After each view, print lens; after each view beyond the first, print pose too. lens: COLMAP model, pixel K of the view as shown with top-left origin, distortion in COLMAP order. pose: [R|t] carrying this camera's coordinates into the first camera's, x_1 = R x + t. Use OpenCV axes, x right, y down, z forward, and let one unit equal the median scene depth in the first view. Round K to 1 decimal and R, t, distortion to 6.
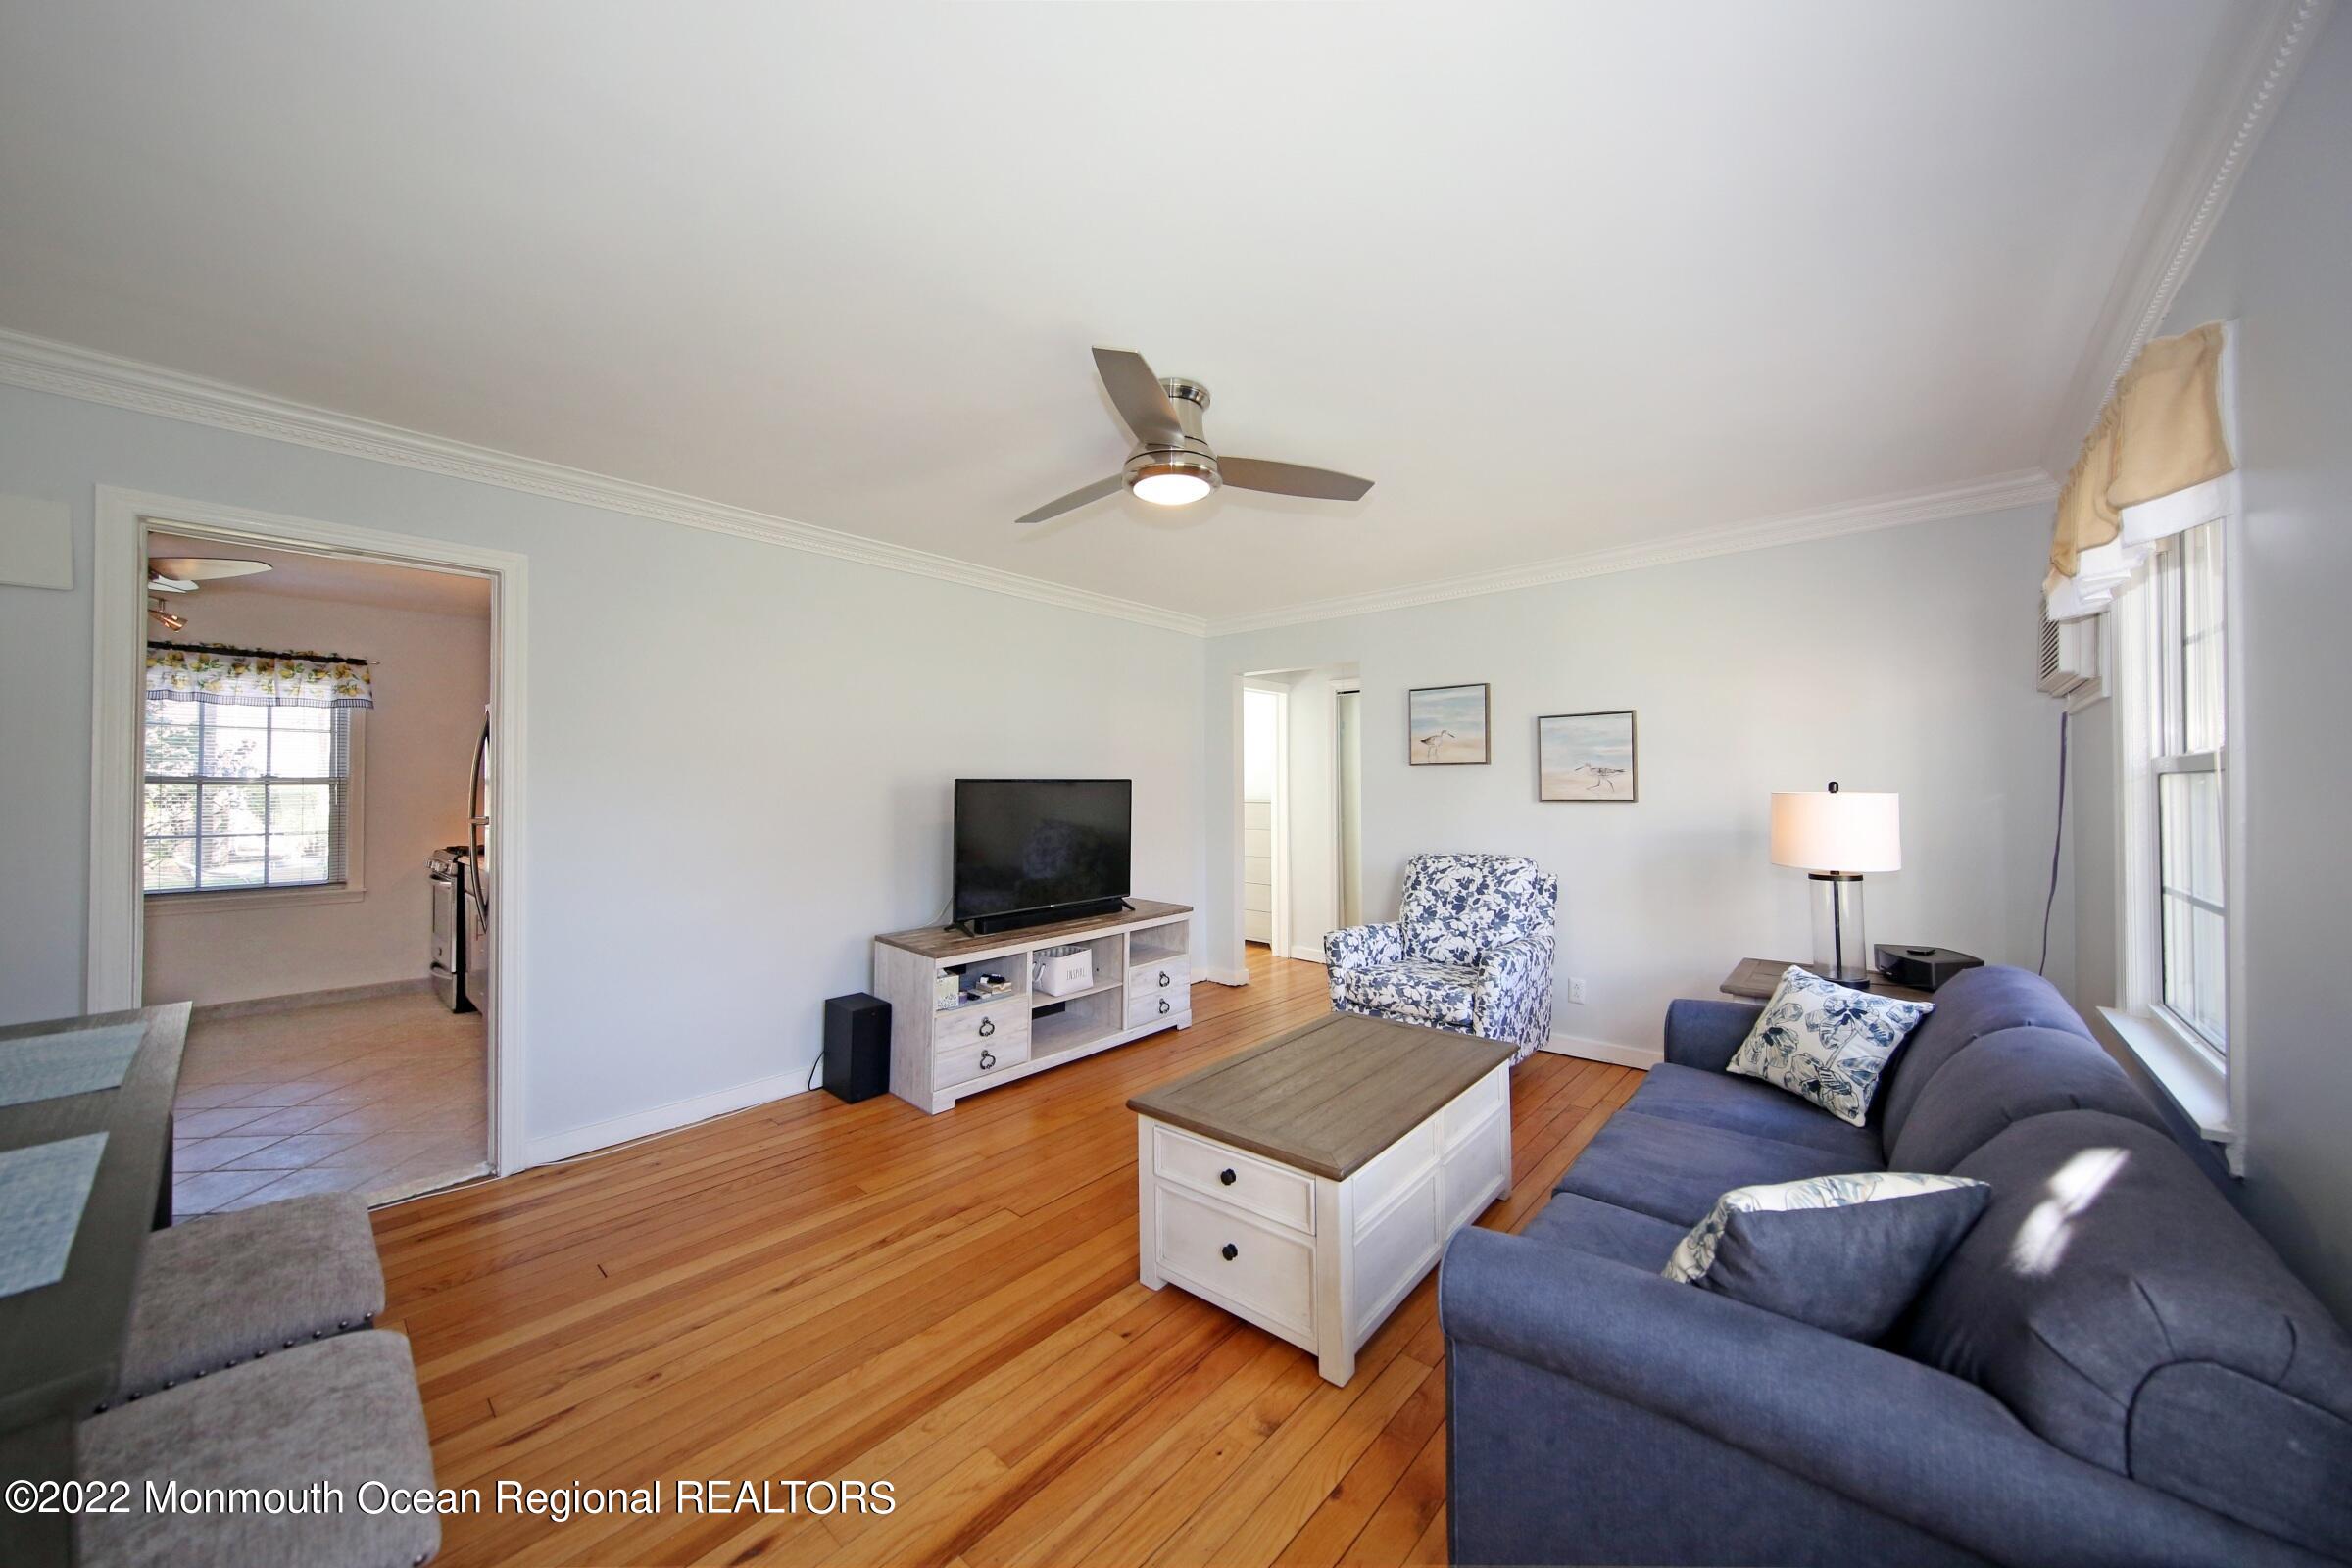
lens RADIAL K [[818.5, 0, 1191.2], [0, 818.5, 773.1], [0, 0, 1]] dist [0.001880, 0.000358]
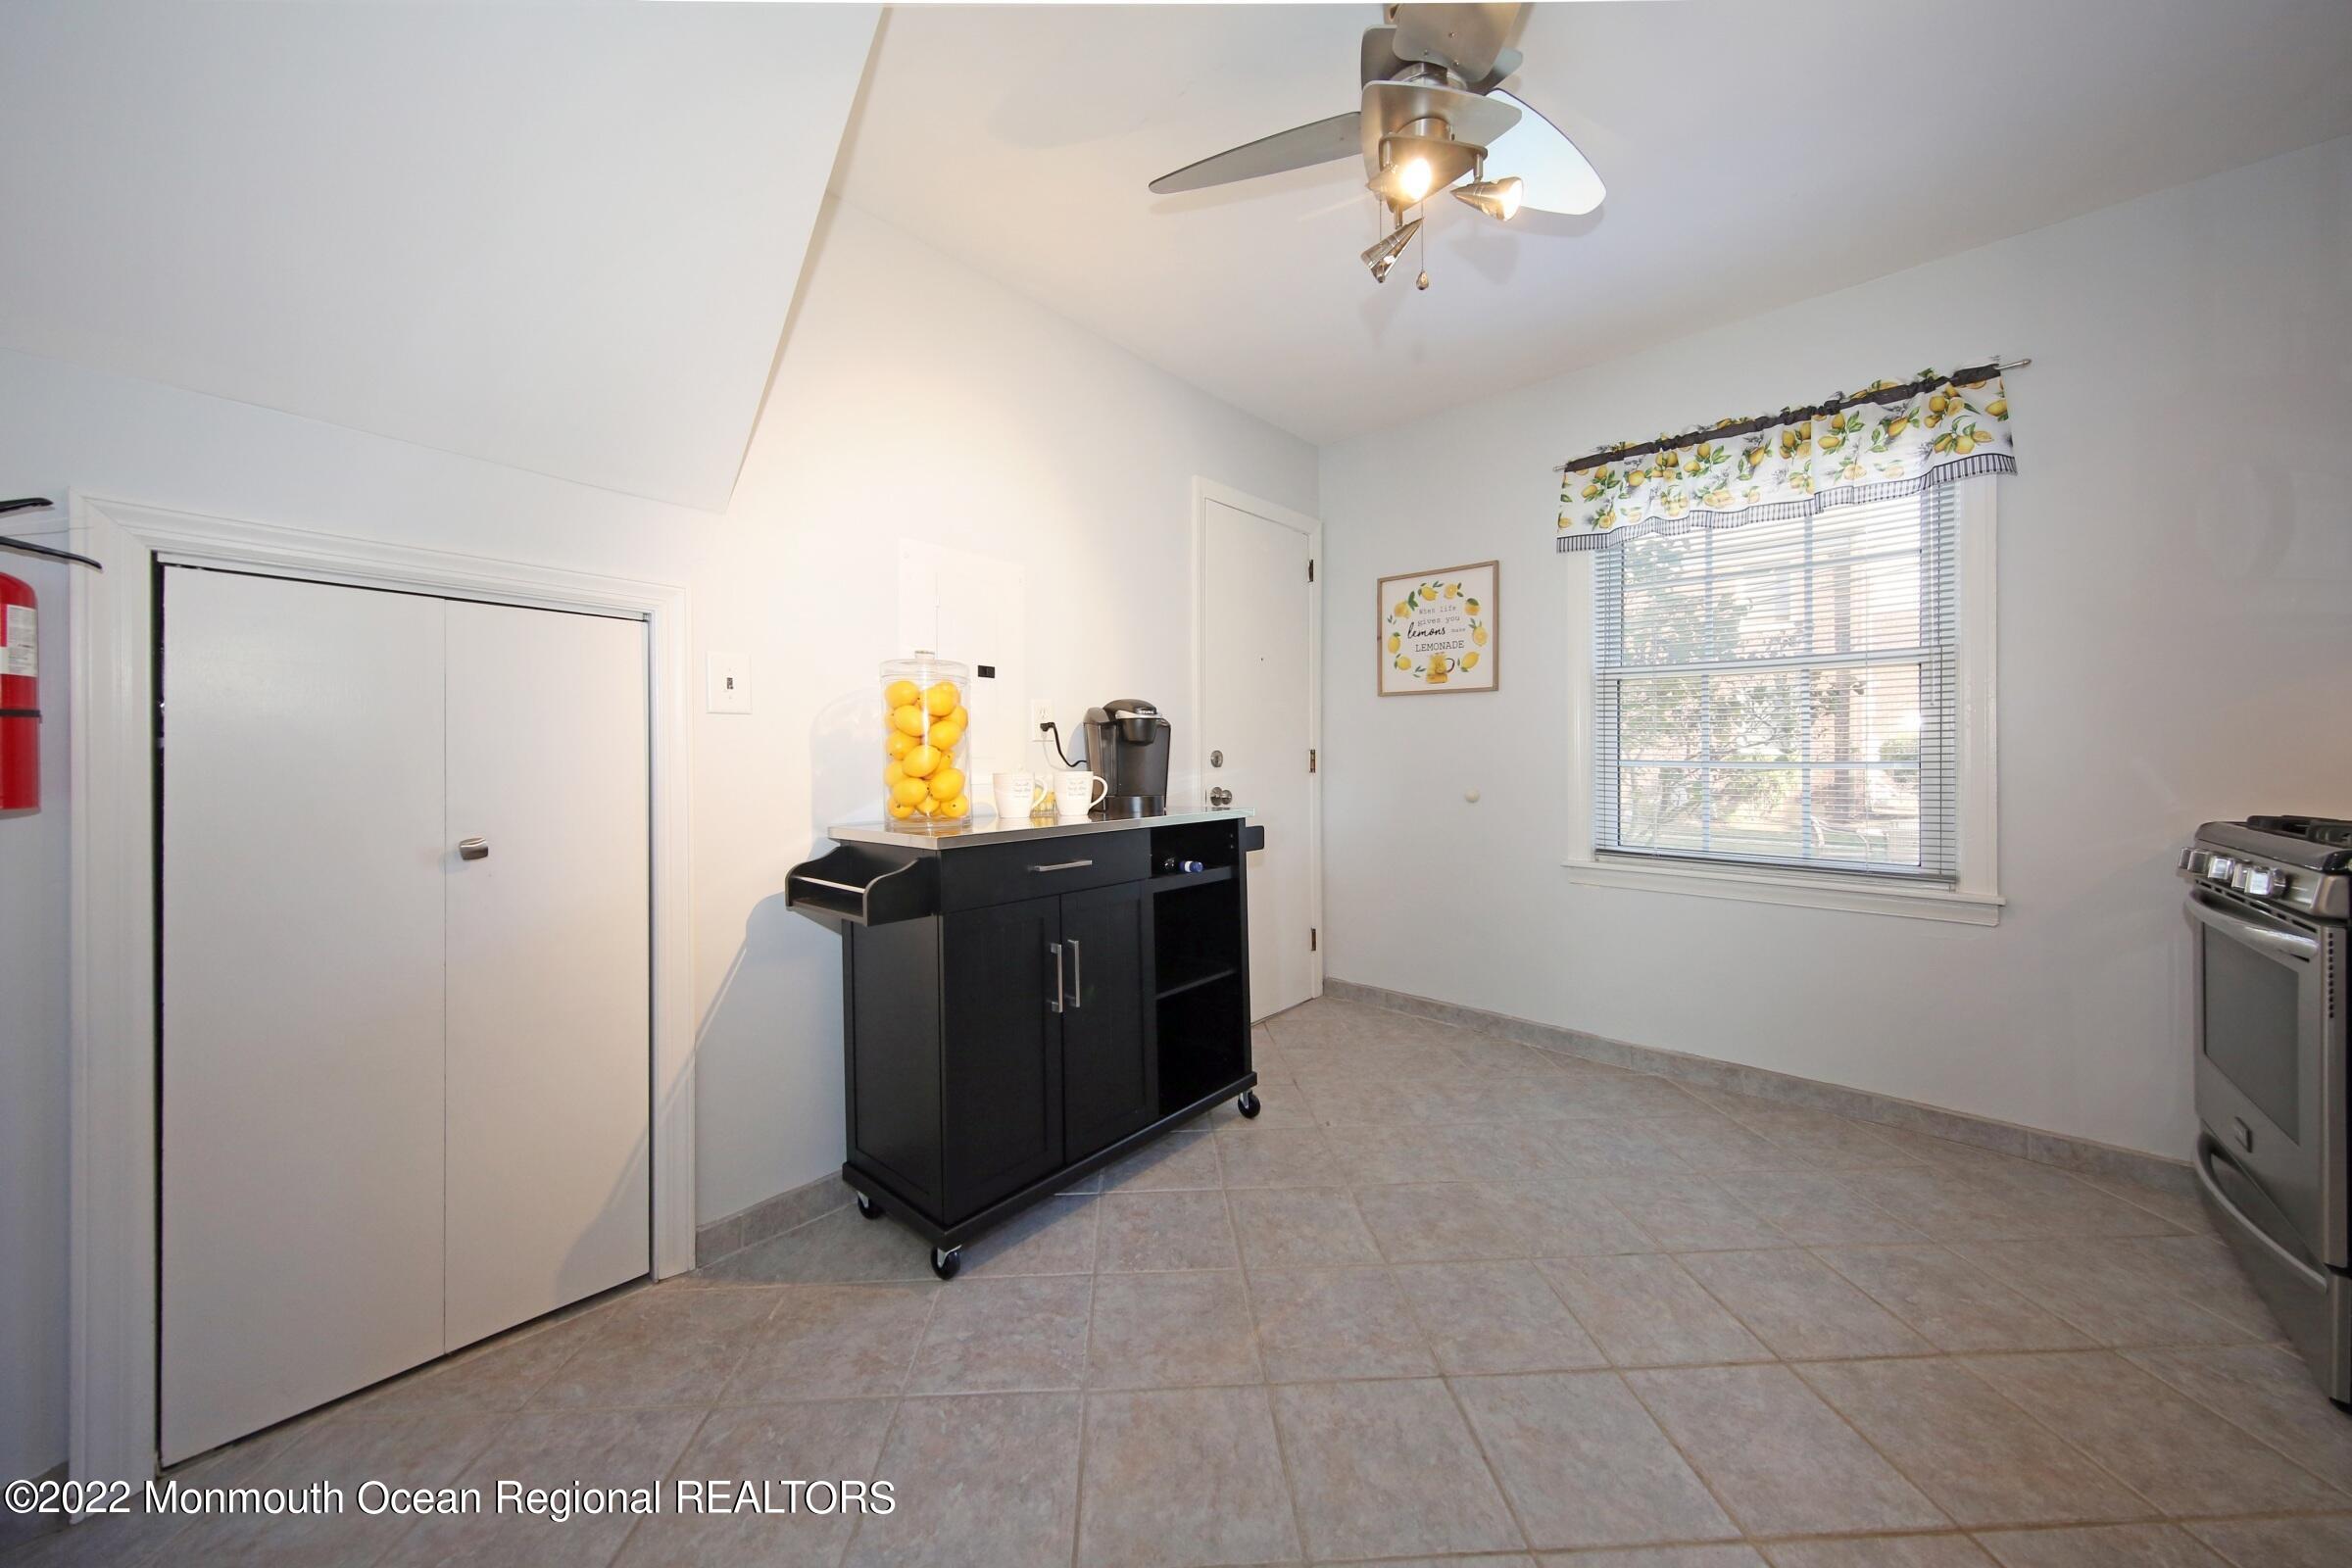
lens RADIAL K [[781.5, 0, 1158.3], [0, 781.5, 760.1], [0, 0, 1]] dist [0.008420, -0.000797]
pose [[-0.030812, 0.006725, -0.999503, -0.610580], [0.018914, 0.999802, 0.006144, 0.060805], [0.999346, -0.018715, -0.030933, 0.602266]]
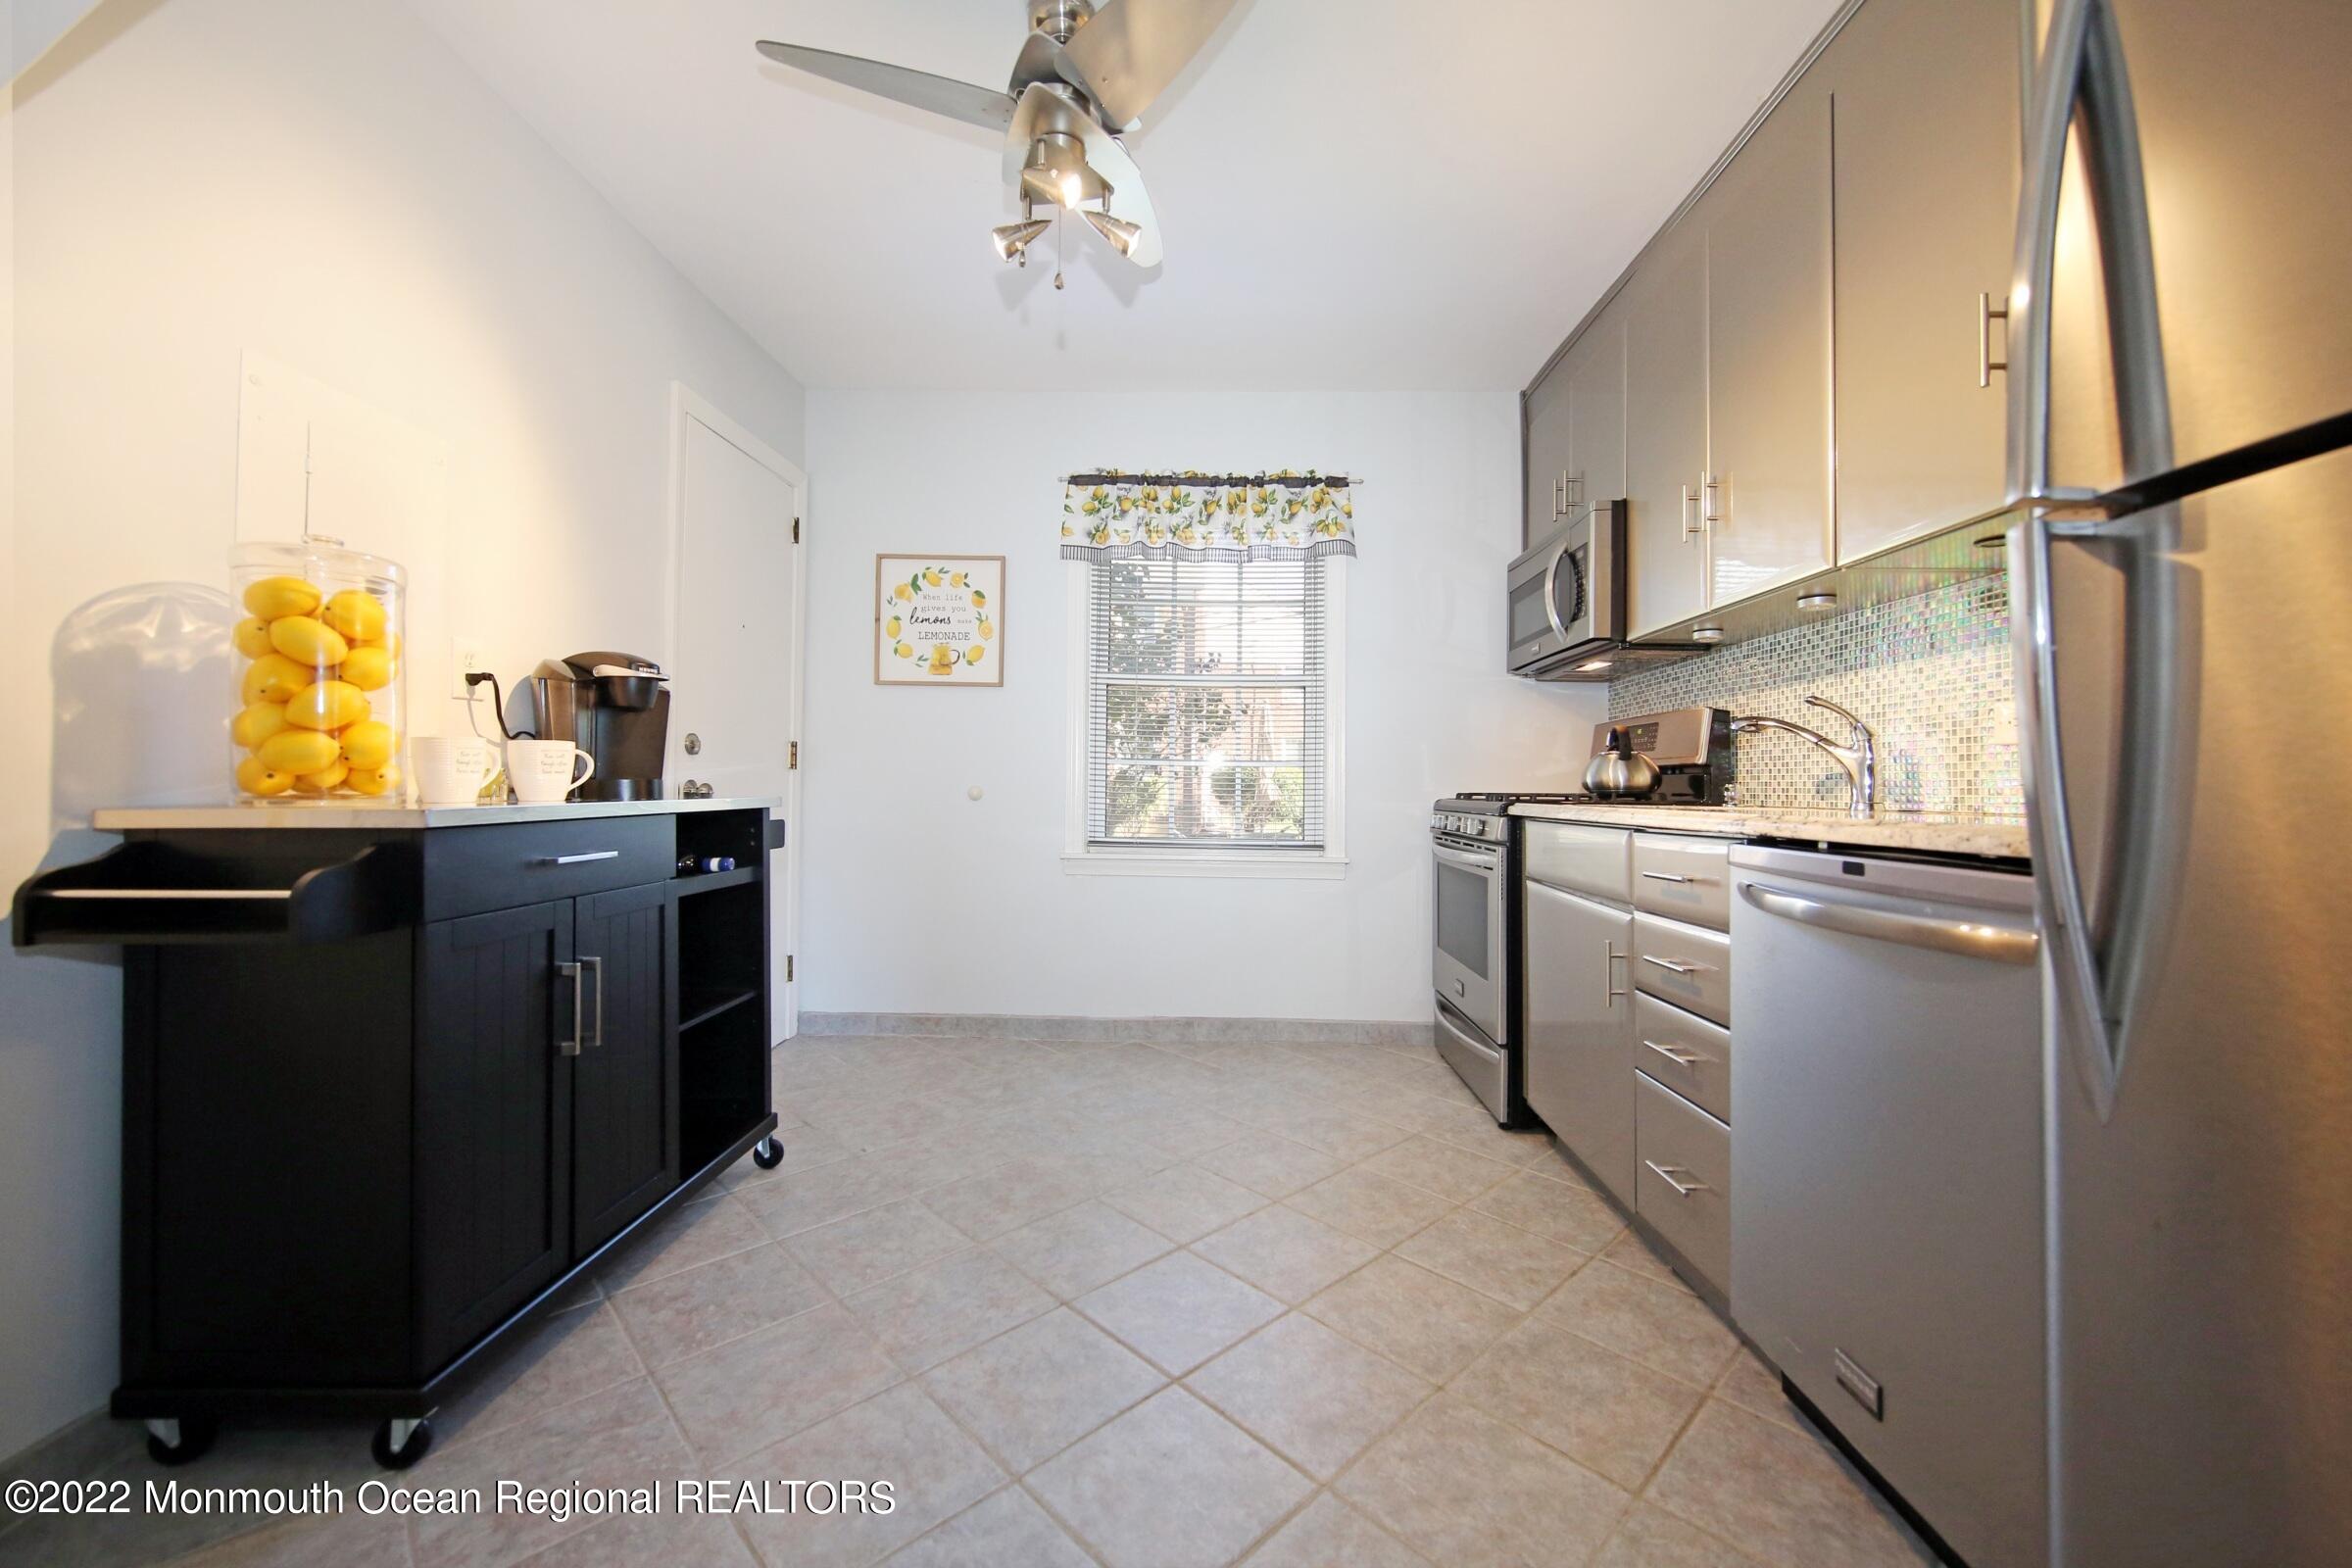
lens RADIAL K [[926.8, 0, 1168.1], [0, 926.8, 768.6], [0, 0, 1]] dist [0.013873, -0.000951]
pose [[0.629907, -0.005617, -0.776650, -0.591106], [0.001079, 0.999979, -0.006357, 0.083628], [0.776670, 0.003166, 0.629900, 0.495328]]
